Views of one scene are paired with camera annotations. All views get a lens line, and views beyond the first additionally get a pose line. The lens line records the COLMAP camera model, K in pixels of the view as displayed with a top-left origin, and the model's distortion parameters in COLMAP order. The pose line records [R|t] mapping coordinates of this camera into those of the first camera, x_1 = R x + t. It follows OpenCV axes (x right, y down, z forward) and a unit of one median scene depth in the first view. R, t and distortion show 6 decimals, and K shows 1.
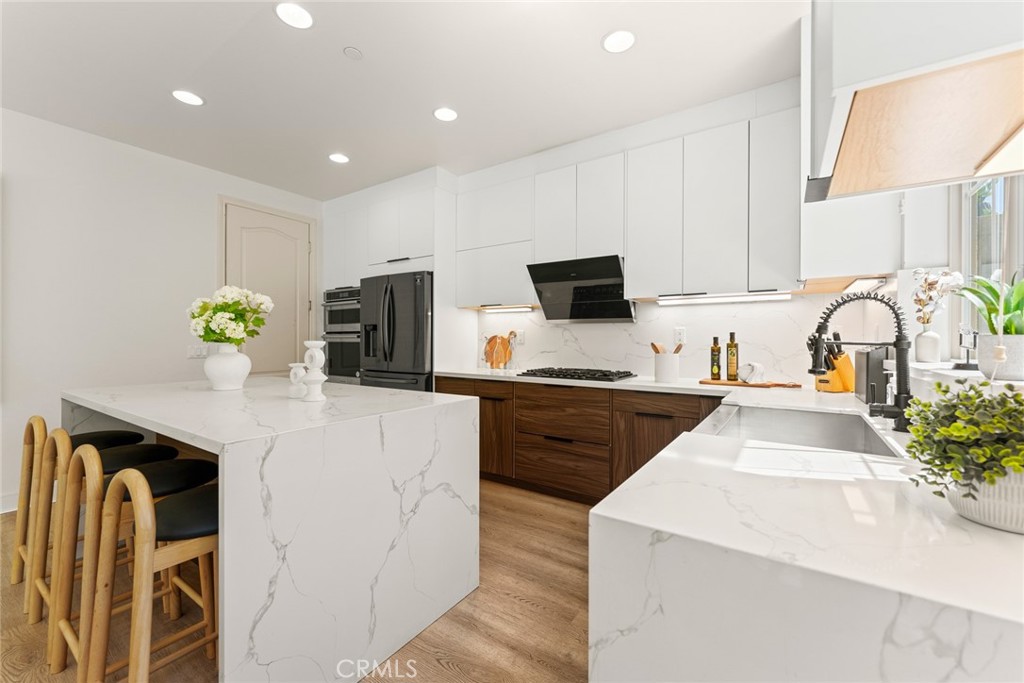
lens RADIAL K [[409.7, 0, 512.0], [0, 409.7, 341.5], [0, 0, 1]] dist [-0.000748, -0.000094]
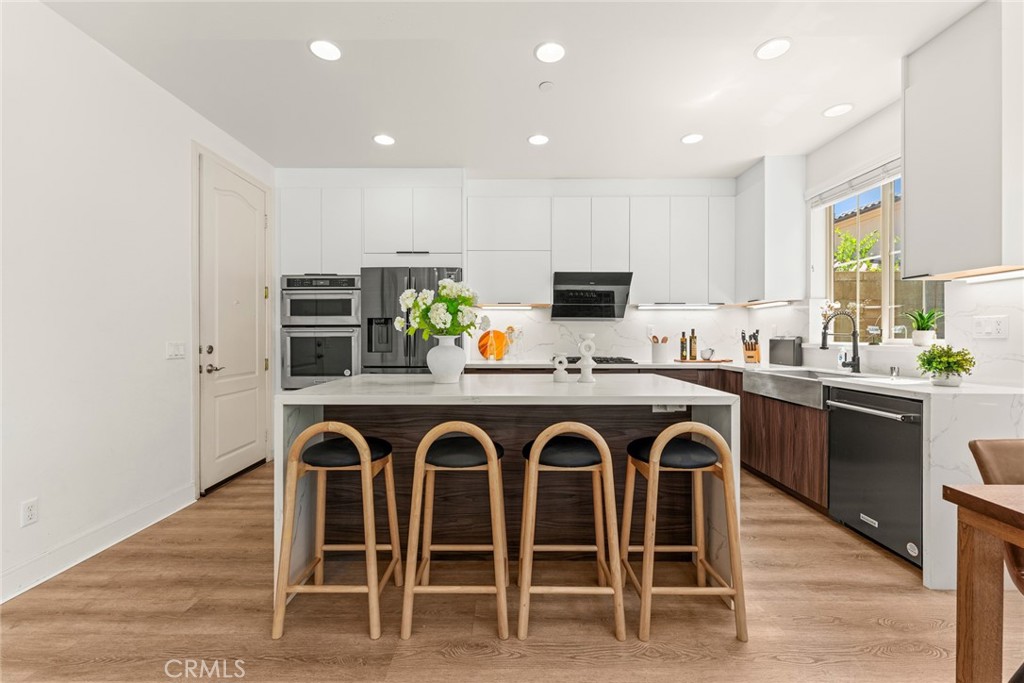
lens RADIAL K [[420.3, 0, 512.7], [0, 420.3, 338.9], [0, 0, 1]] dist [-0.001218, -0.000130]
pose [[0.832562, -0.006567, 0.553893, -0.722868], [0.004170, 0.999976, 0.005589, 0.003101], [-0.553916, -0.002343, 0.832569, 0.038944]]
